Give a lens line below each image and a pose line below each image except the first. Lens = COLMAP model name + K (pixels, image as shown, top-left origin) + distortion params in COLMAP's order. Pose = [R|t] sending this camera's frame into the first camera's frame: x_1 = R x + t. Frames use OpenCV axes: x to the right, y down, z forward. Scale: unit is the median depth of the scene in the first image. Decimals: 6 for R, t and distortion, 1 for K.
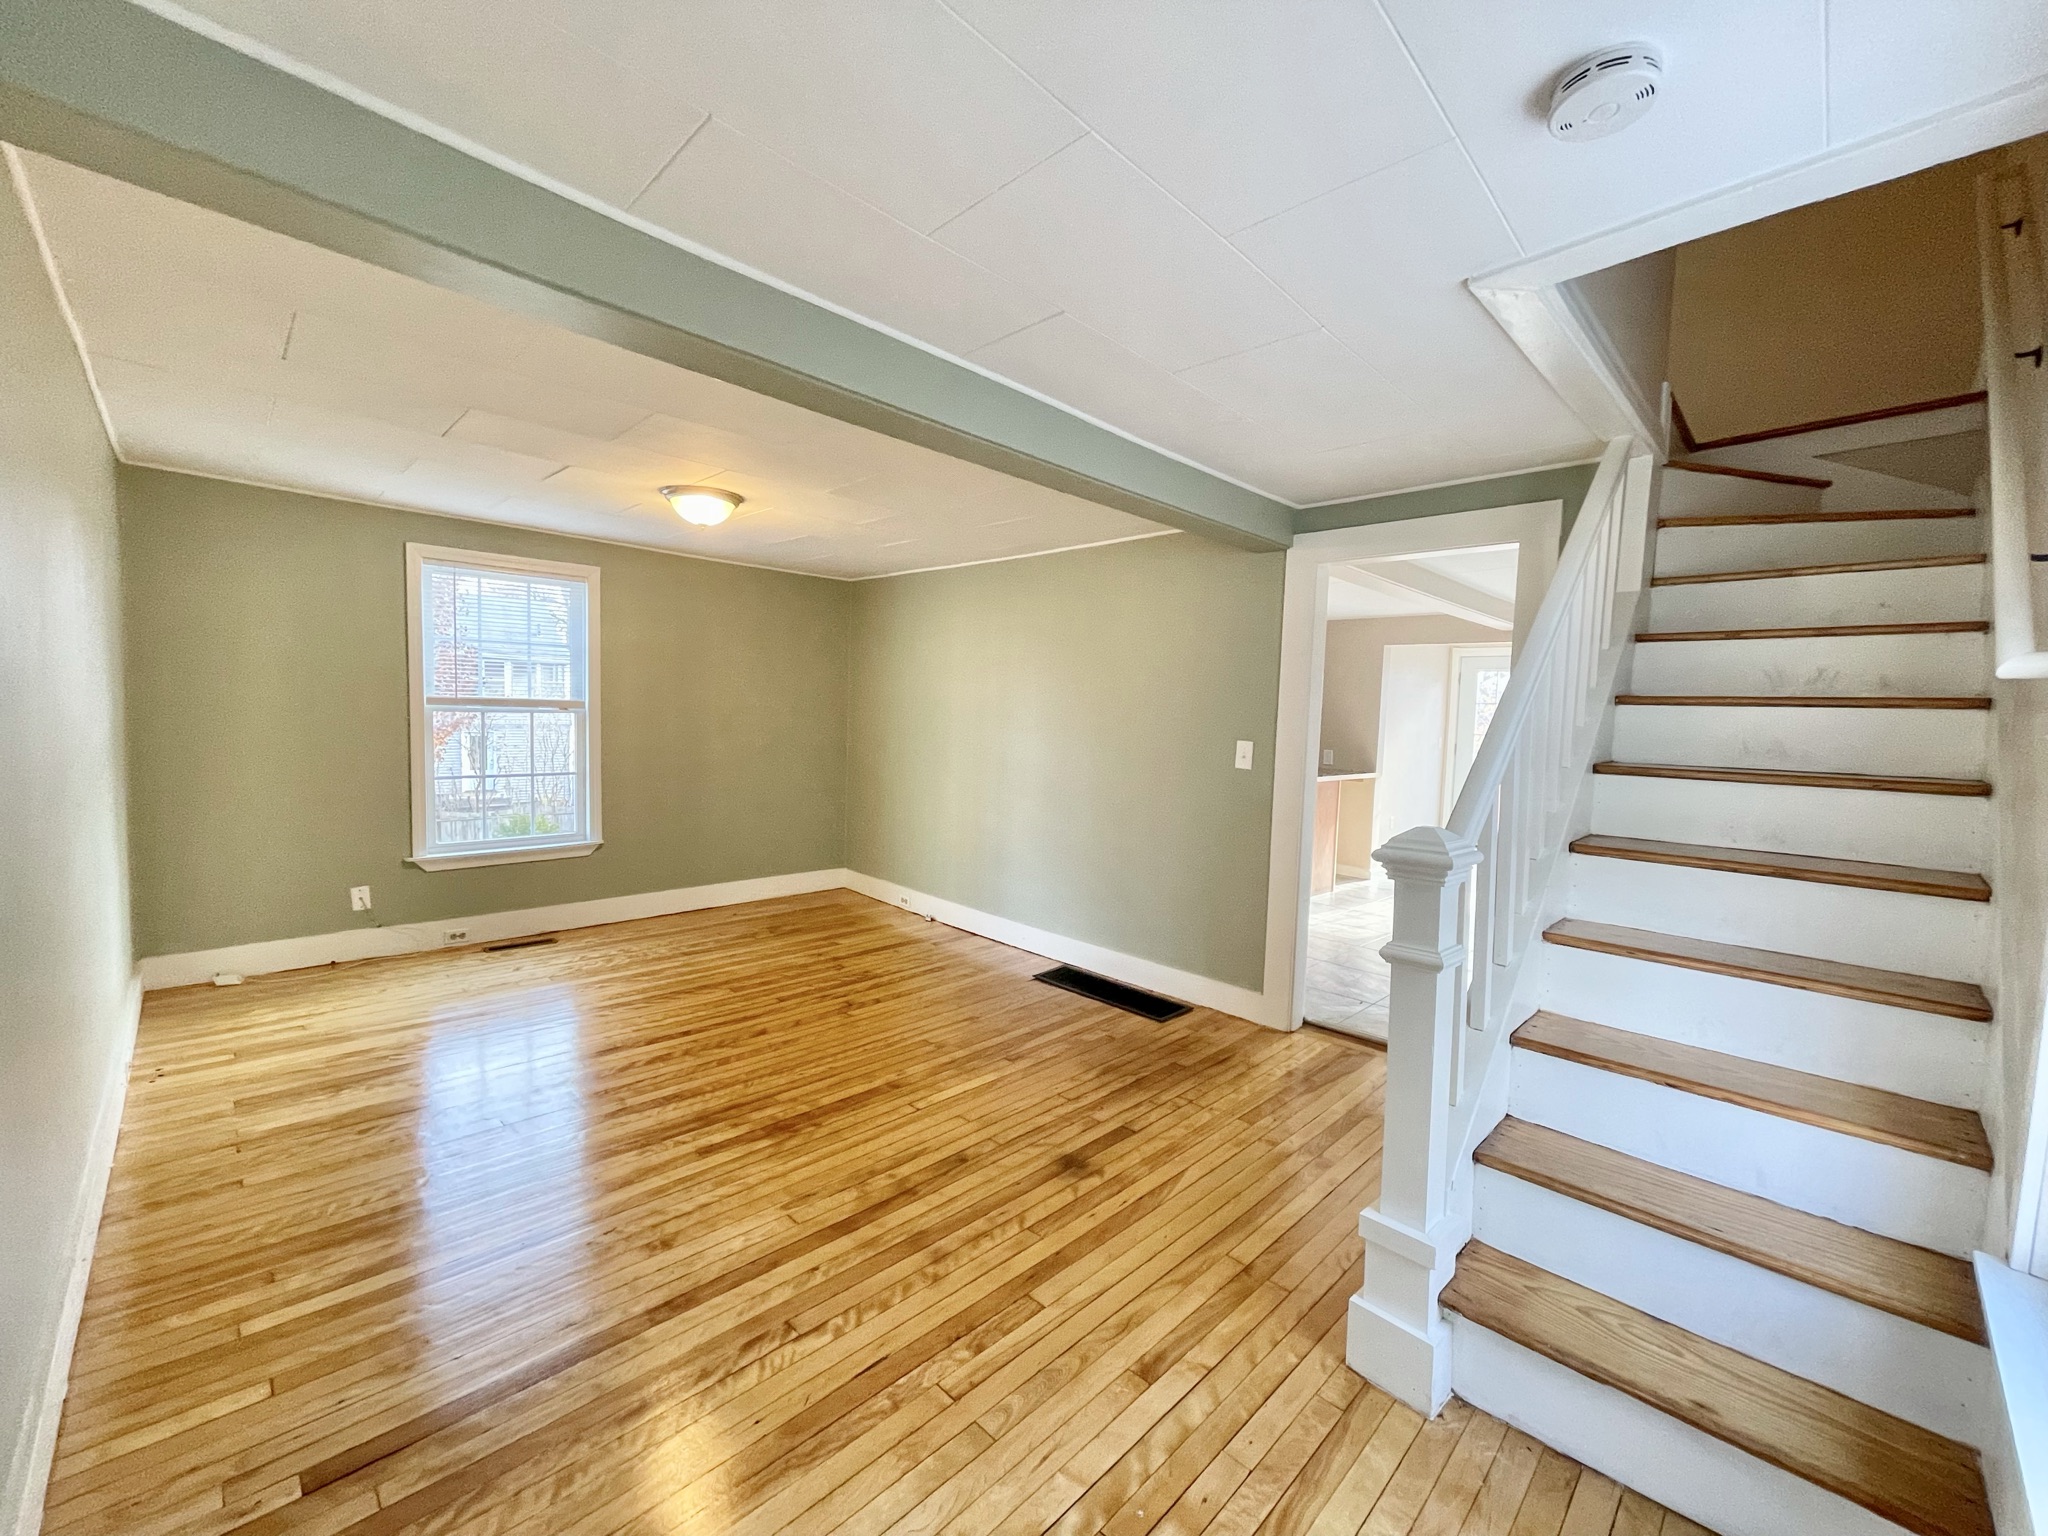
lens RADIAL K [[829.9, 0, 1021.6], [0, 829.9, 768.2], [0, 0, 1]] dist [-0.003320, 0.001795]
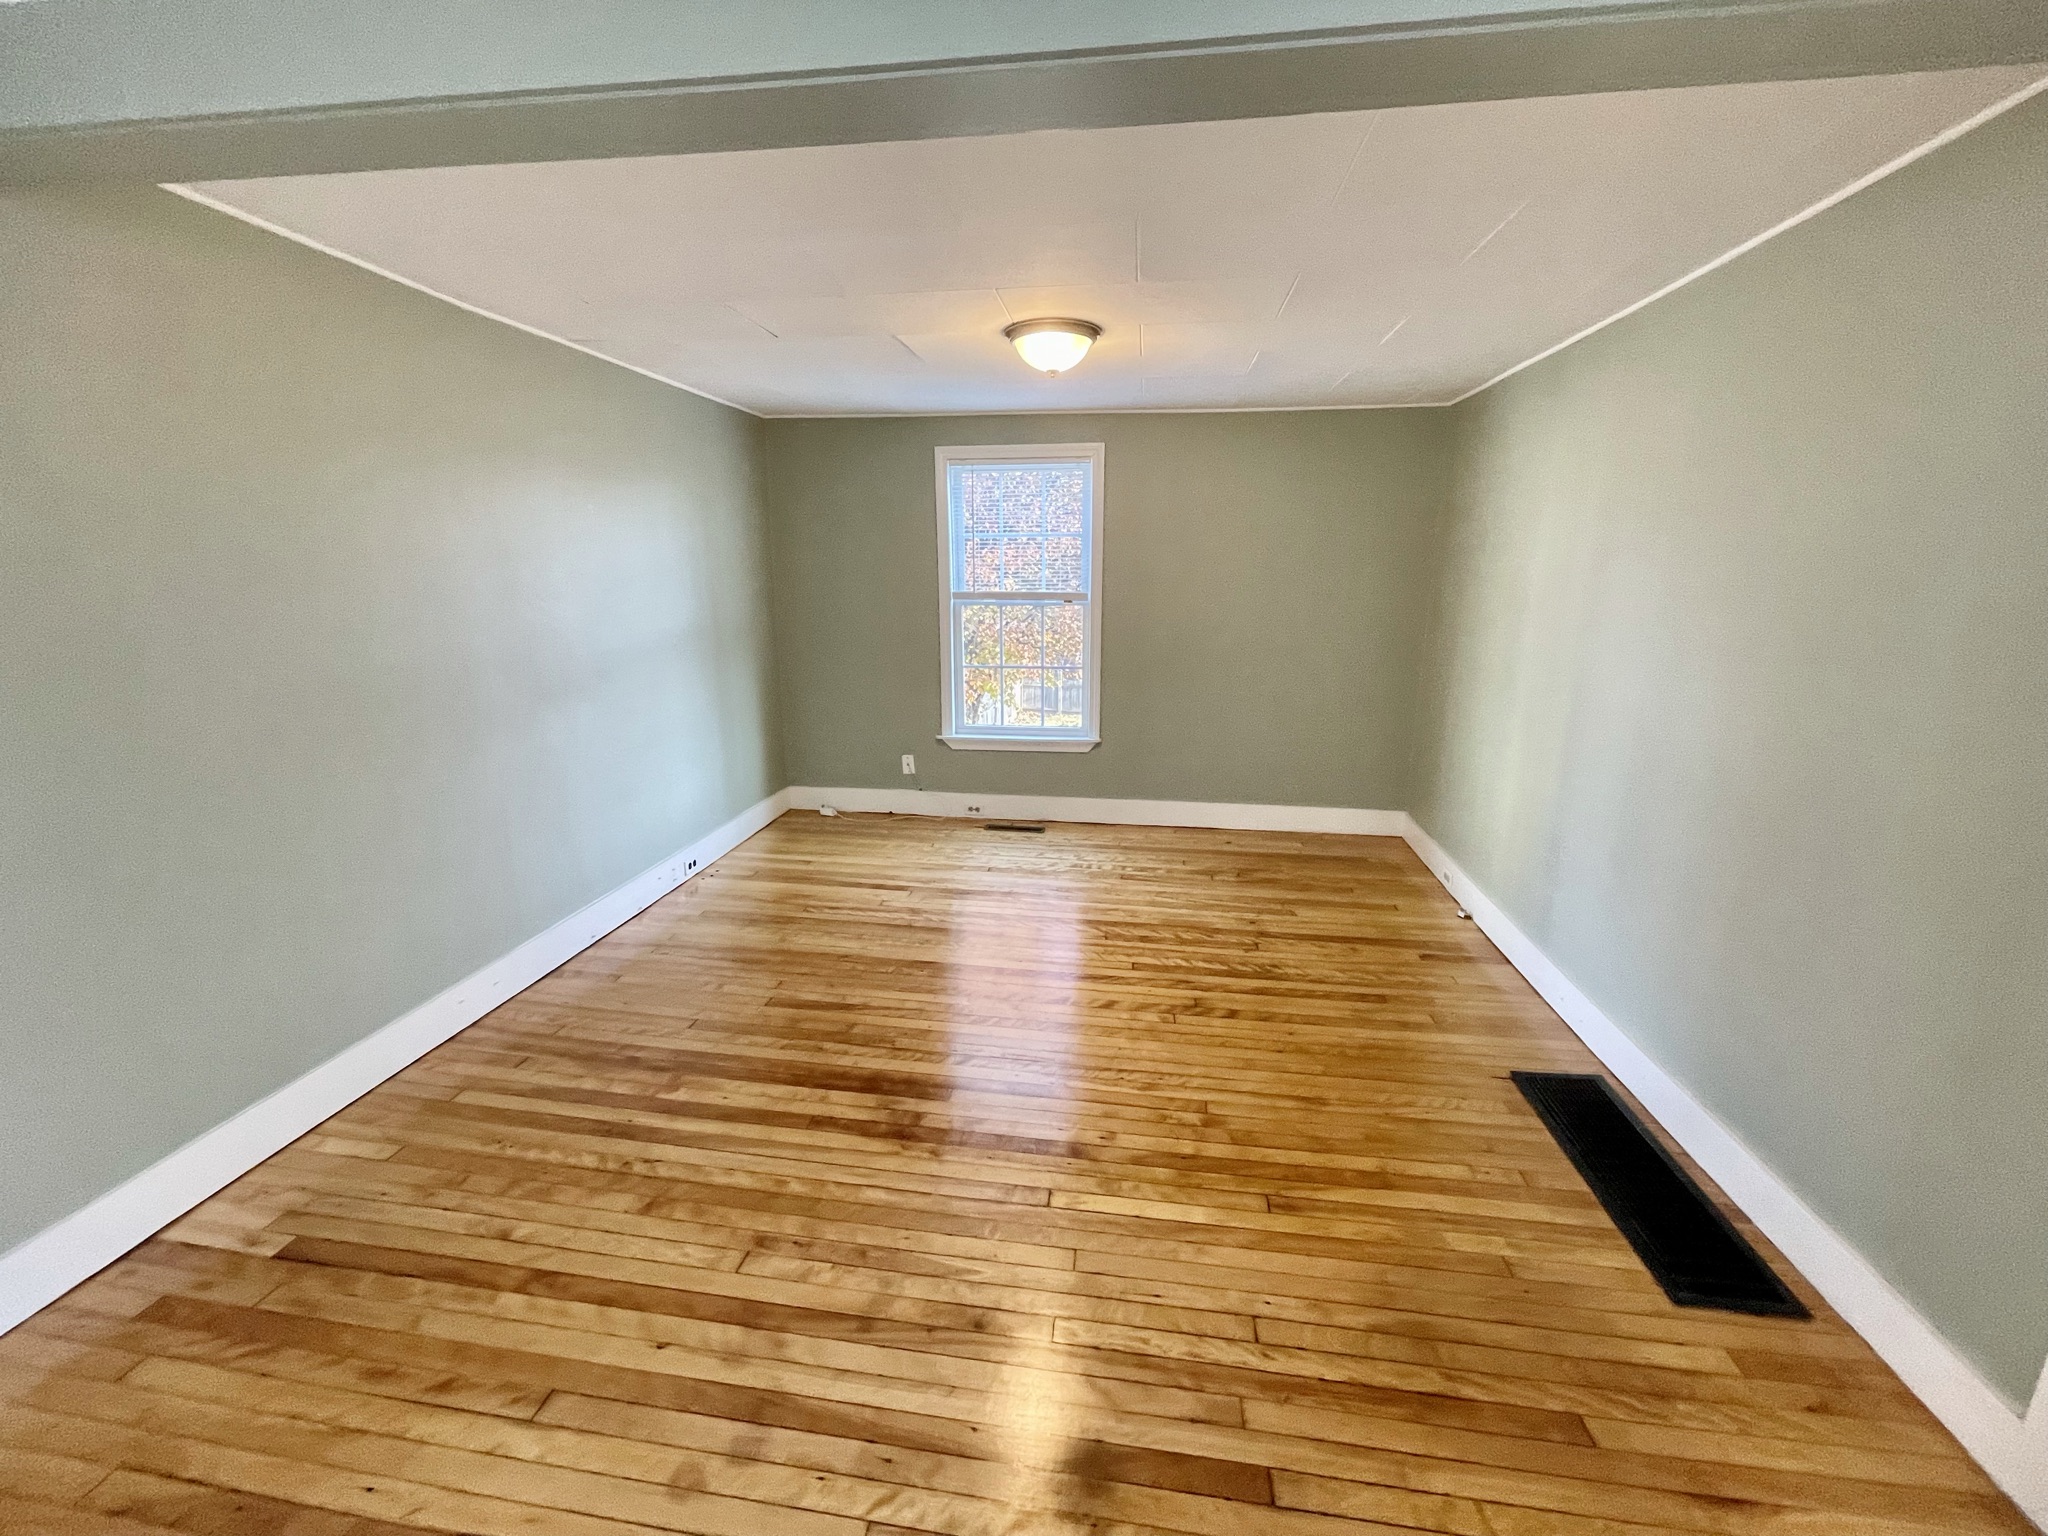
lens RADIAL K [[829.9, 0, 1022.2], [0, 829.9, 765.2], [0, 0, 1]] dist [-0.003320, 0.001795]
pose [[0.593431, 0.155765, -0.789669, 0.326261], [-0.038471, 0.985463, 0.165476, -0.061377], [0.803965, -0.067820, 0.590796, 0.548499]]
